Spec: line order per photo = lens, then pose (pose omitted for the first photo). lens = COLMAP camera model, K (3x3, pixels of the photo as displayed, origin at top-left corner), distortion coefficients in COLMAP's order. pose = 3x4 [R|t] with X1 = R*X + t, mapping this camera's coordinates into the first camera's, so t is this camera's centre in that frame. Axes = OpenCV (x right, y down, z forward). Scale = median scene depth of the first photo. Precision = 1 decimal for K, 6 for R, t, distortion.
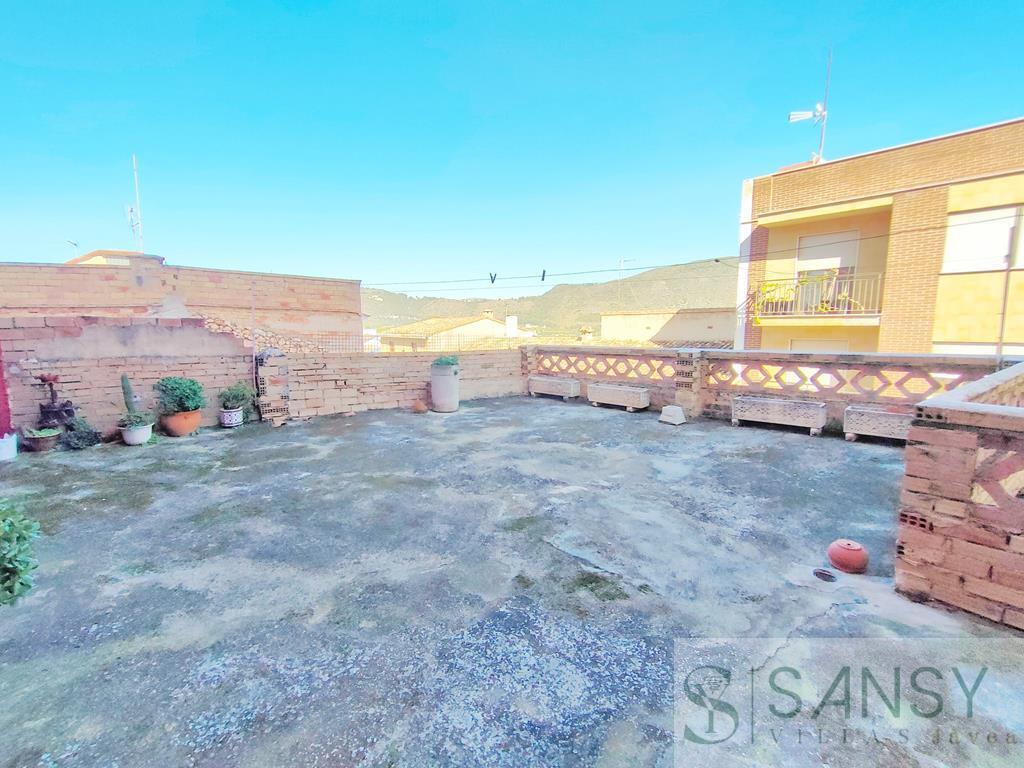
lens RADIAL K [[487.6, 0, 512.0], [0, 487.6, 384.0], [0, 0, 1]] dist [0.002965, 0.000850]
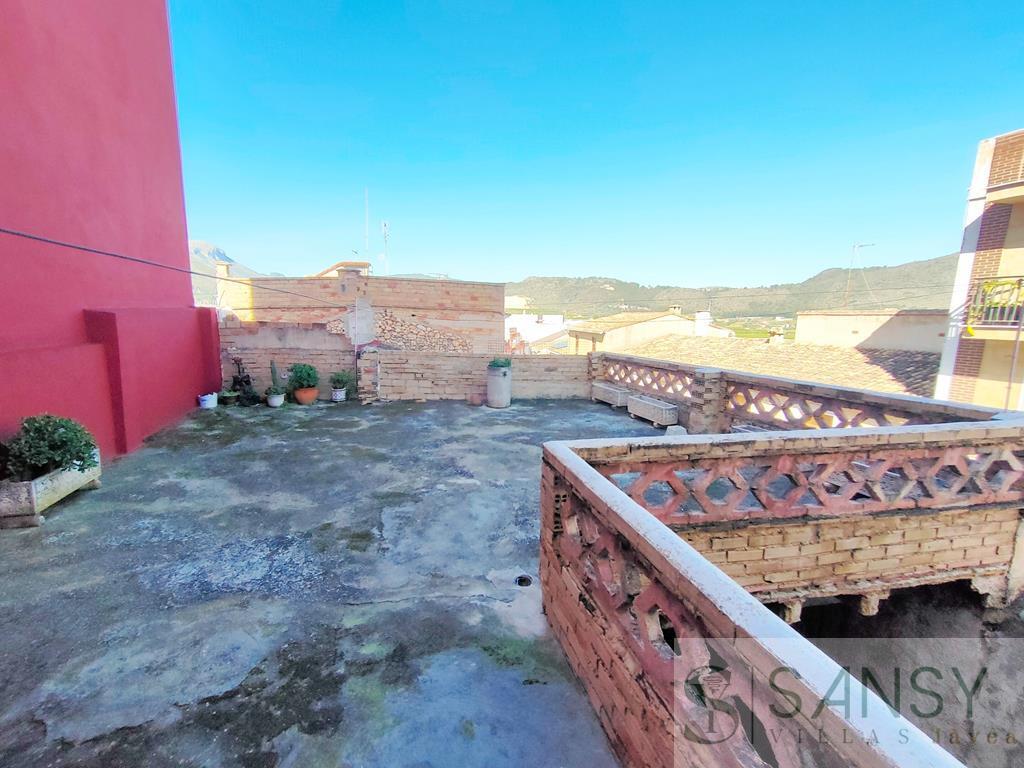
lens RADIAL K [[505.1, 0, 512.0], [0, 505.1, 384.0], [0, 0, 1]] dist [0.004132, 0.000819]
pose [[0.879637, 0.085120, -0.467967, 0.483688], [-0.075560, 0.996370, 0.039202, -0.051115], [0.469605, 0.000876, 0.882876, -0.033818]]
